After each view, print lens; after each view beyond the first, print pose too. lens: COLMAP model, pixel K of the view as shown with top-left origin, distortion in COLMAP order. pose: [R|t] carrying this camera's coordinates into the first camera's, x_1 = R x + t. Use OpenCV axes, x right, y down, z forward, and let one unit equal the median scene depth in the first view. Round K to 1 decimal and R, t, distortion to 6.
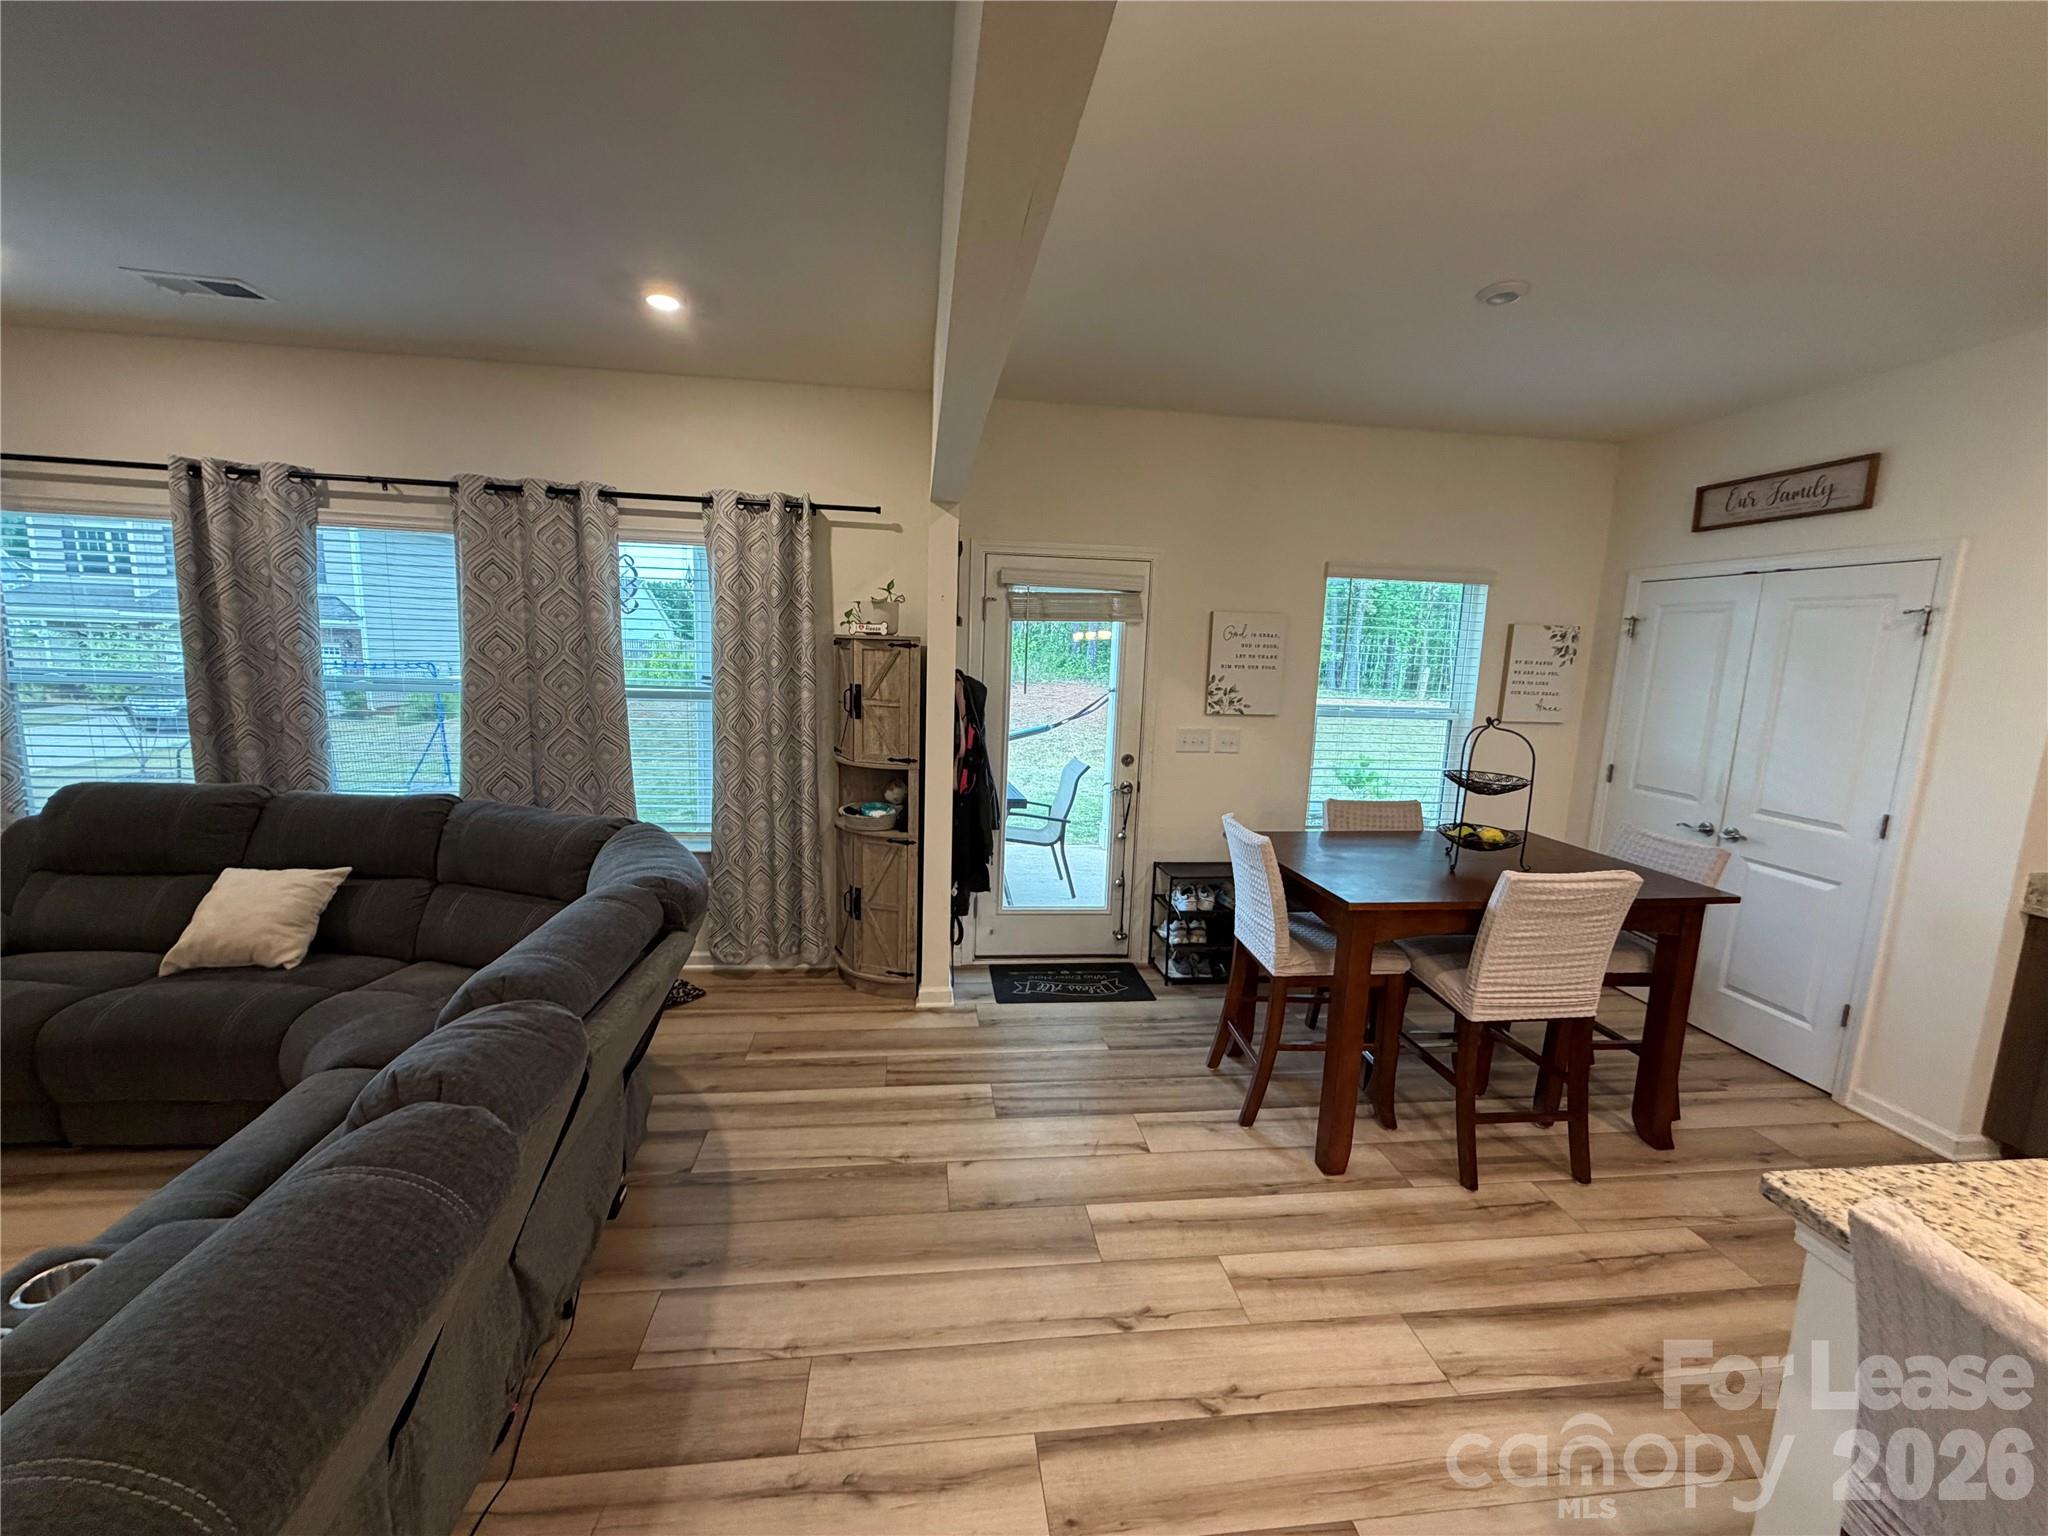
lens RADIAL K [[816.1, 0, 1018.2], [0, 816.1, 765.1], [0, 0, 1]] dist [0.000855, 0.000080]
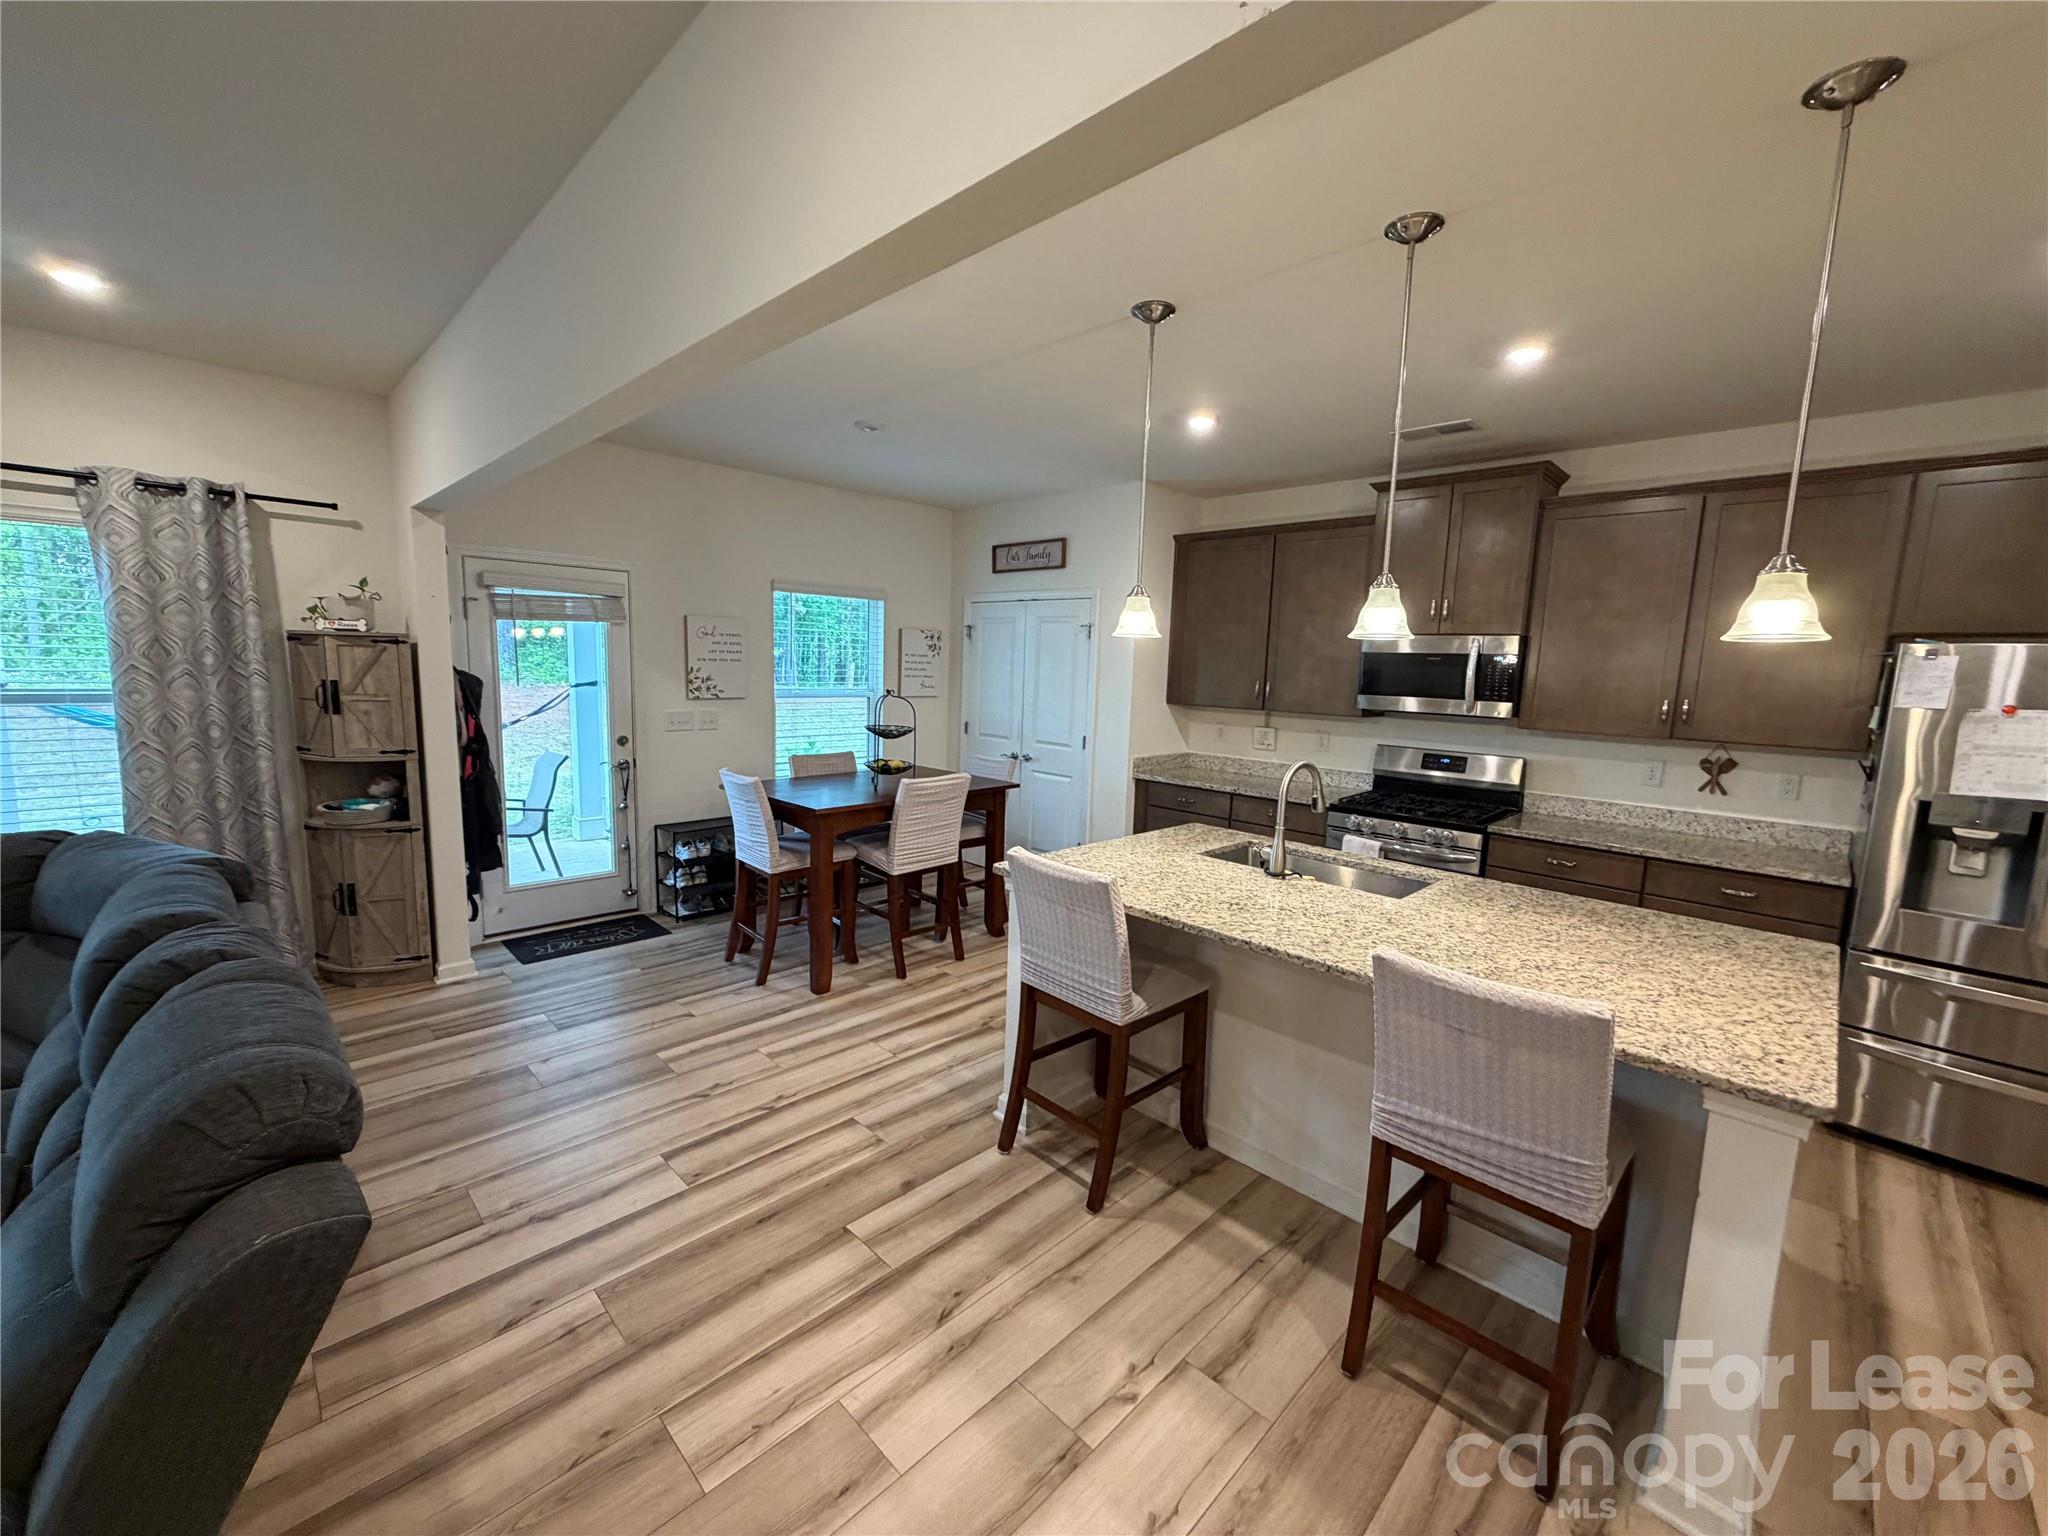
lens RADIAL K [[816.1, 0, 1015.8], [0, 816.1, 767.8], [0, 0, 1]] dist [0.000855, 0.000080]
pose [[0.791607, -0.089361, 0.604461, -0.158359], [0.085692, 0.995707, 0.034978, 0.048603], [-0.604992, 0.024109, 0.795866, -0.328366]]
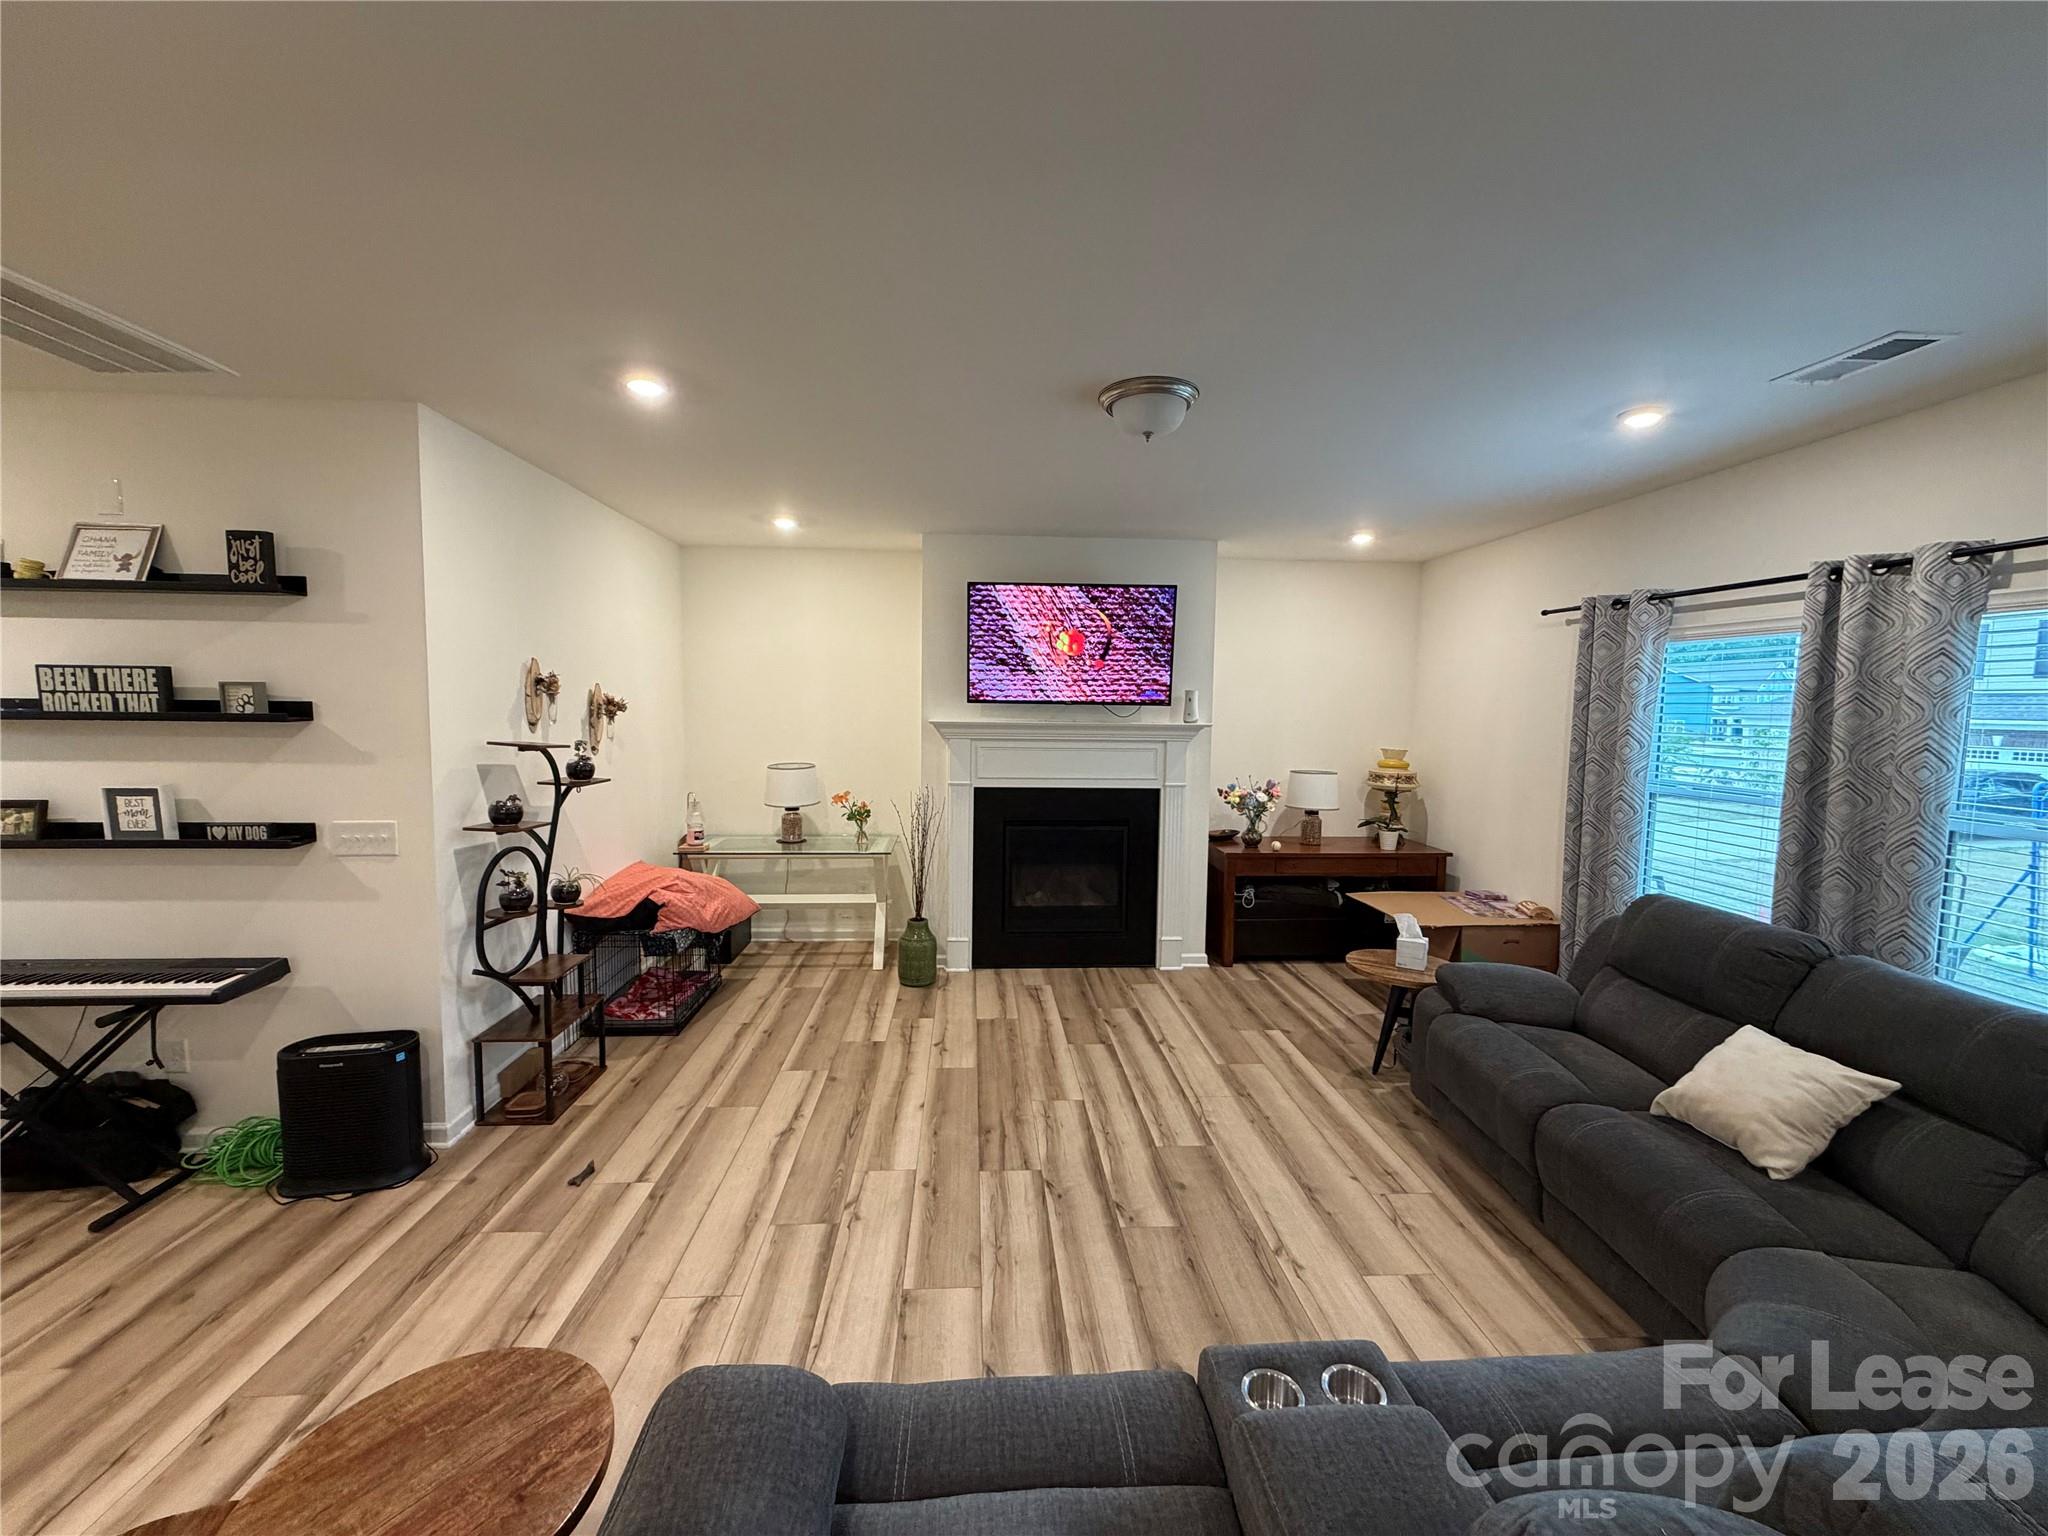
lens RADIAL K [[816.1, 0, 1019.2], [0, 816.1, 768.4], [0, 0, 1]] dist [0.000855, 0.000080]
pose [[-0.064524, 0.043313, -0.996976, -0.054876], [-0.159881, 0.985703, 0.053171, -0.055996], [0.985025, 0.162828, -0.056676, 0.207074]]
